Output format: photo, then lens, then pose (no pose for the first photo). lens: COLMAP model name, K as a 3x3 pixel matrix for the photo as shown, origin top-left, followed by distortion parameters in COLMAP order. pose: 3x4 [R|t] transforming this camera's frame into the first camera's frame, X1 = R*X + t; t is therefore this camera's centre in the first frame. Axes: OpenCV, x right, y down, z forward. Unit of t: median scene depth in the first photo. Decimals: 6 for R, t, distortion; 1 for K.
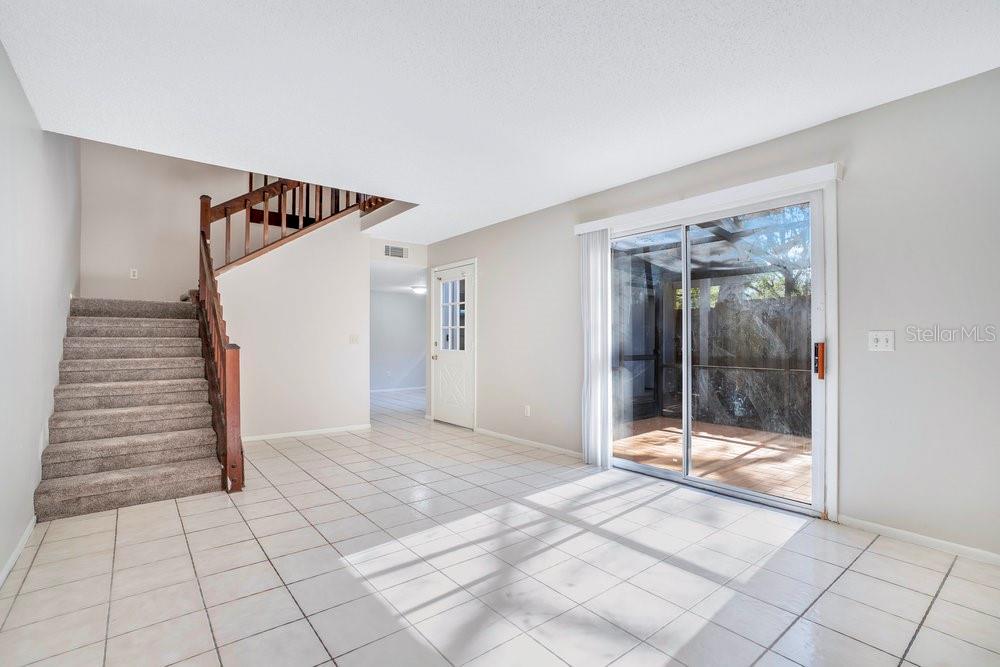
lens RADIAL K [[467.6, 0, 495.0], [0, 467.6, 336.3], [0, 0, 1]] dist [-0.060983, 0.041541]
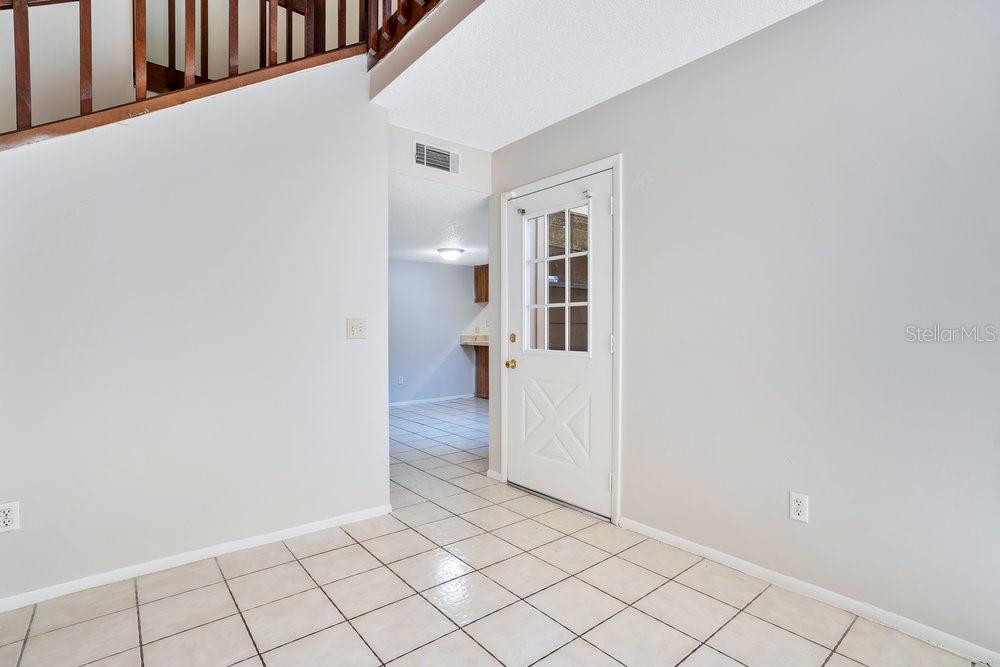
lens RADIAL K [[467.6, 0, 495.0], [0, 467.6, 336.3], [0, 0, 1]] dist [-0.060983, 0.041541]
pose [[0.999824, 0.000367, 0.018752, -0.257165], [-0.000744, 0.999798, 0.020106, 0.006713], [-0.018740, -0.020117, 0.999622, 0.790498]]
